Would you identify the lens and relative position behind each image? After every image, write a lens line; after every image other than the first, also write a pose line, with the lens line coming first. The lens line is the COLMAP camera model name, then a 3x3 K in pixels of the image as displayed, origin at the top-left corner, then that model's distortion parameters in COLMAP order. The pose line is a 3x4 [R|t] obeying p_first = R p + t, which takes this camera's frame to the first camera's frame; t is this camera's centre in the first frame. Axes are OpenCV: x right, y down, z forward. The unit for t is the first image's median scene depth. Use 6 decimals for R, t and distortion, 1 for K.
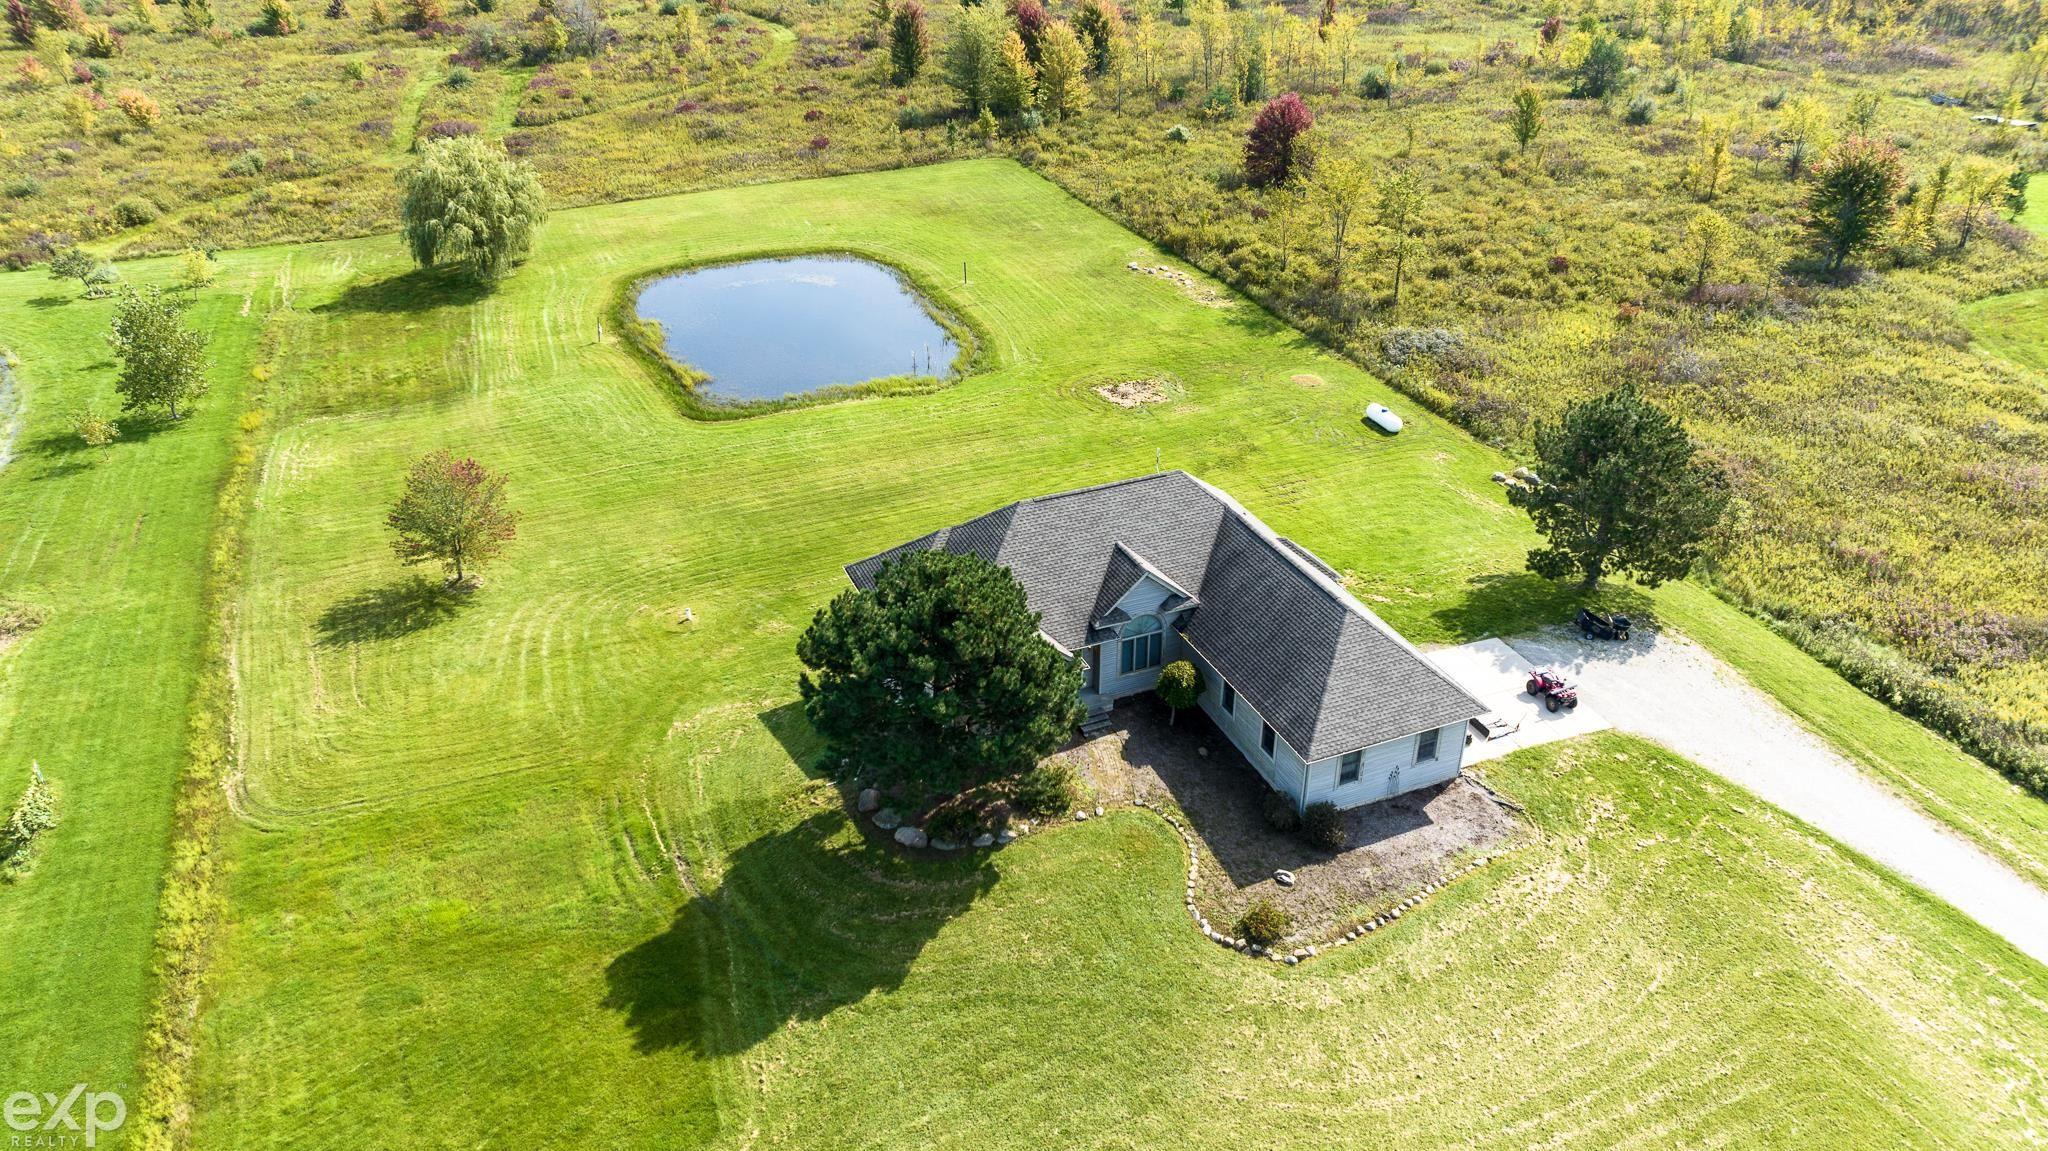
lens RADIAL K [[1437.4, 0, 1024.0], [0, 1437.4, 575.5], [0, 0, 1]] dist [-0.017545, -0.000946]
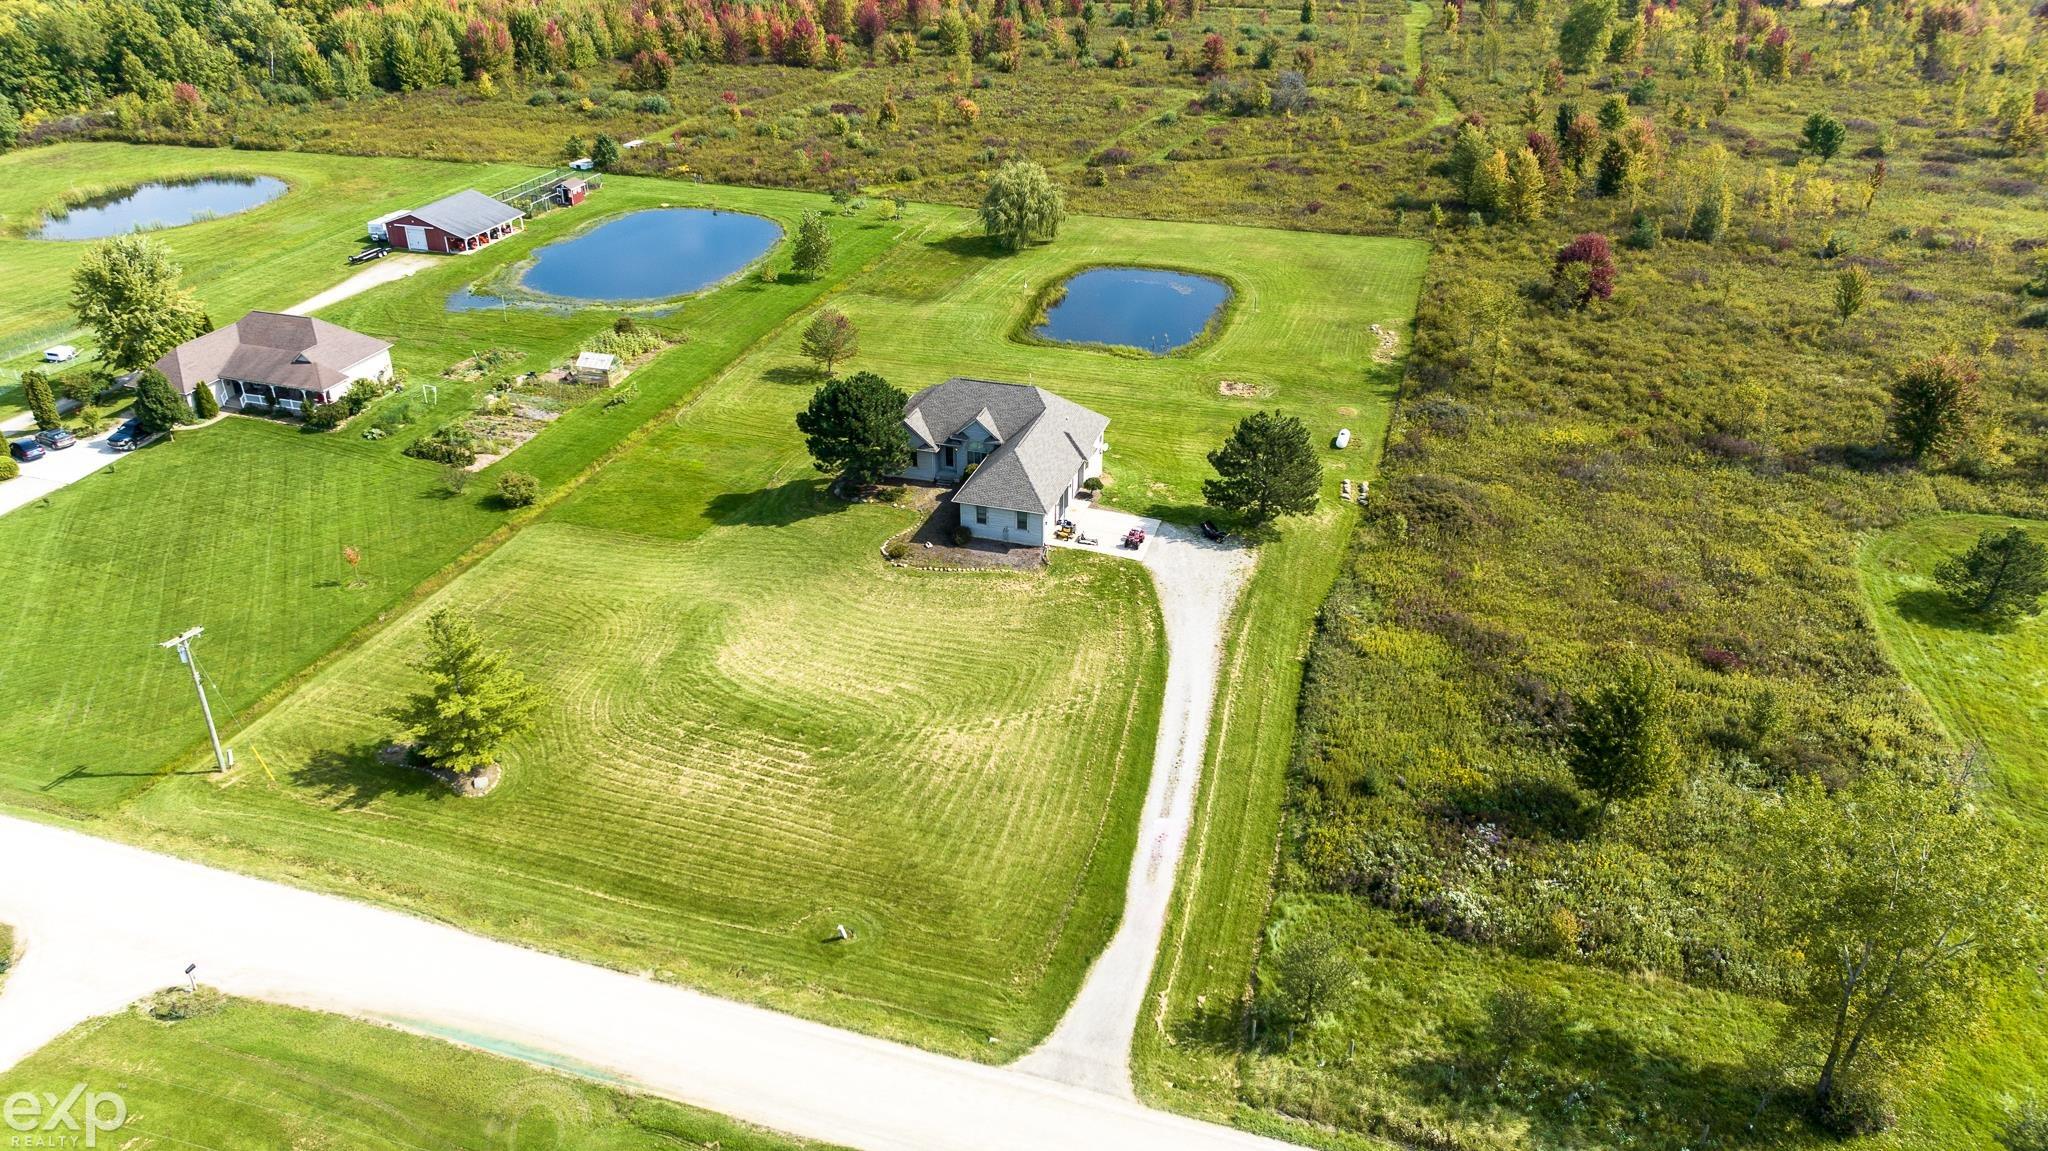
lens RADIAL K [[1437.4, 0, 1024.0], [0, 1437.4, 575.5], [0, 0, 1]] dist [-0.017545, -0.000946]
pose [[0.765828, 0.319333, -0.558153, 0.745673], [-0.324499, 0.941274, 0.093290, -0.003398], [0.555165, 0.109676, 0.824477, -0.372742]]
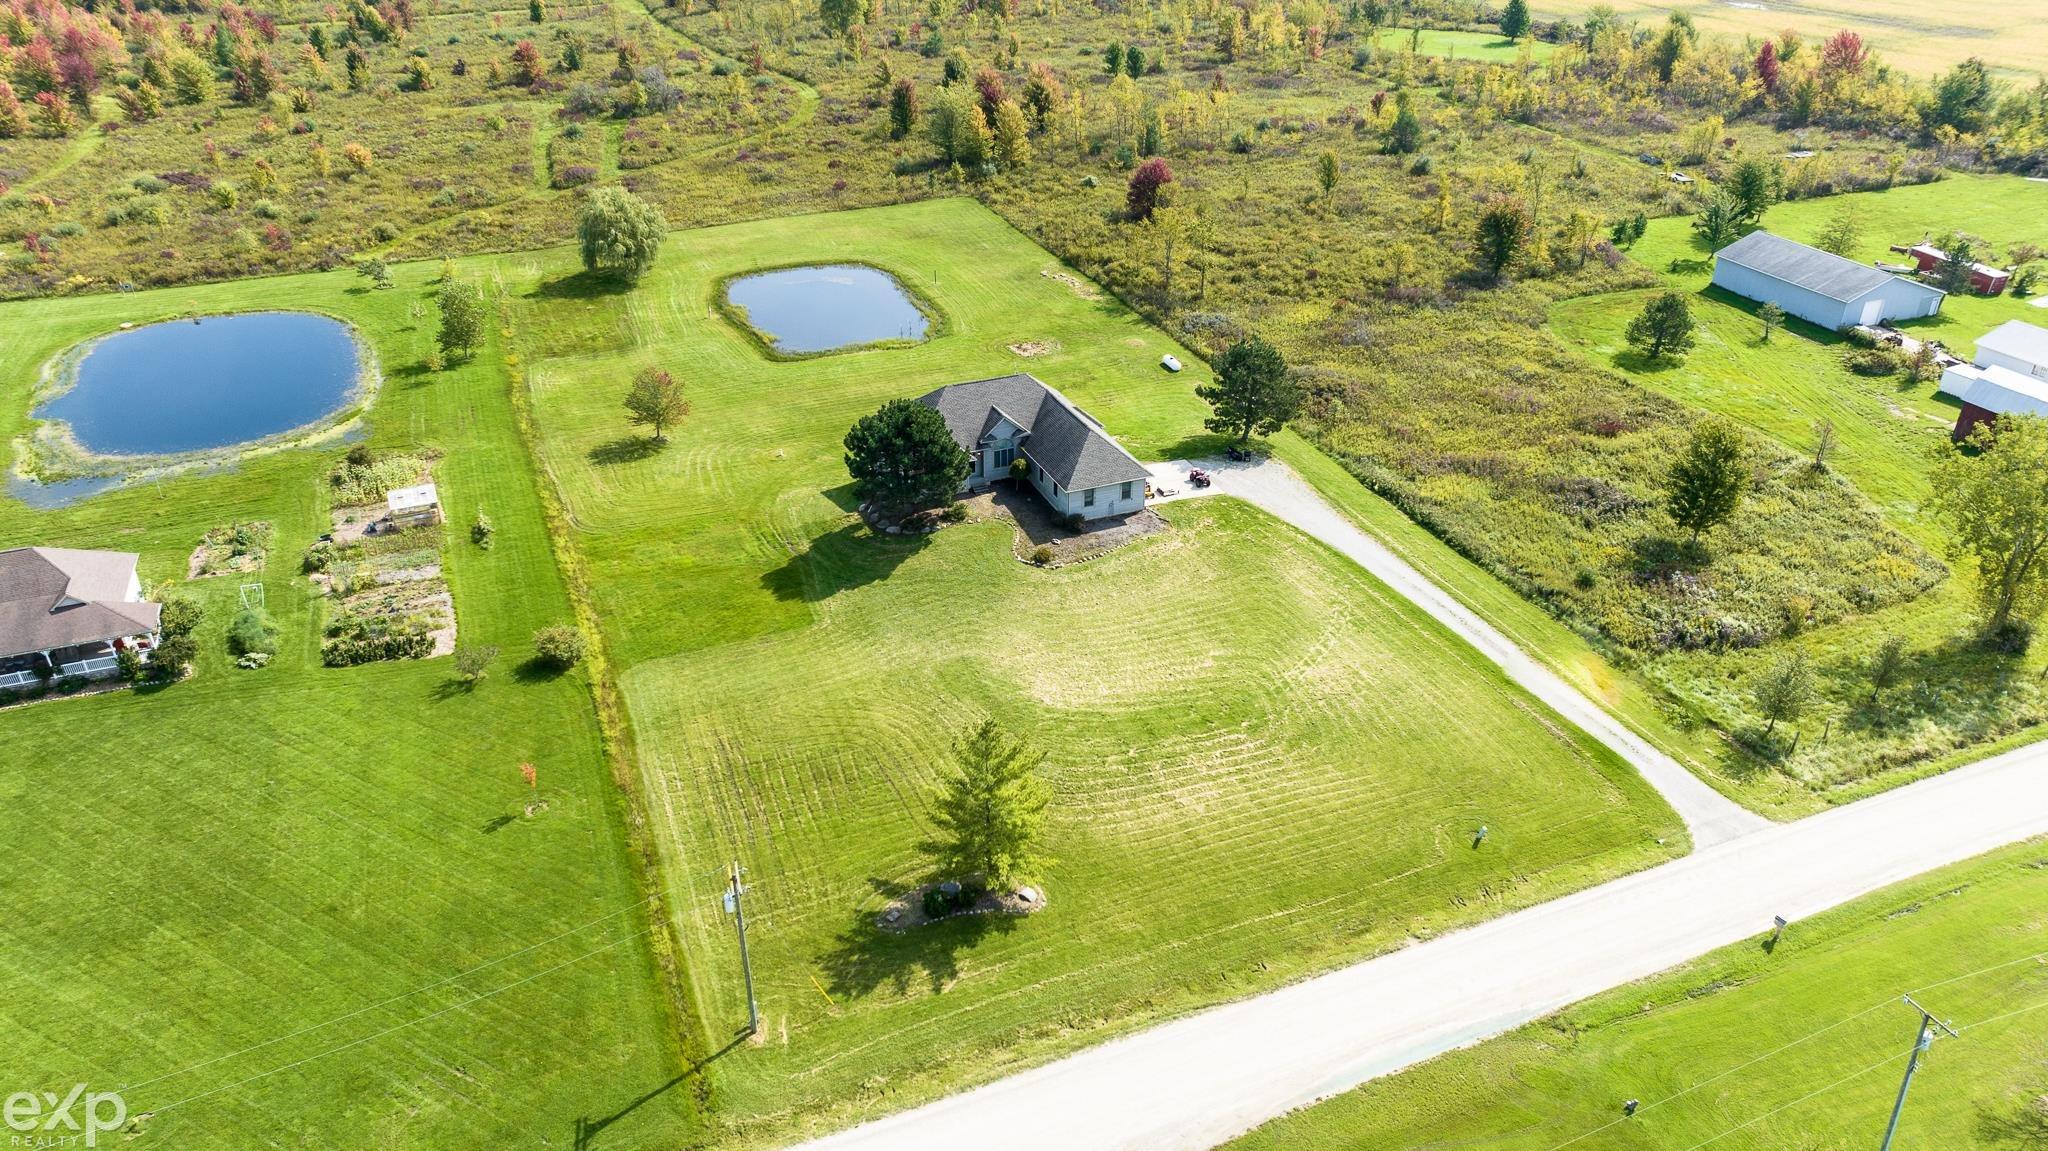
lens RADIAL K [[1437.4, 0, 1024.0], [0, 1437.4, 575.5], [0, 0, 1]] dist [-0.017545, -0.000946]
pose [[0.999967, 0.008023, 0.001306, 0.060001], [-0.008020, 0.999964, -0.002603, 0.126866], [-0.001327, 0.002592, 0.999996, -0.607240]]
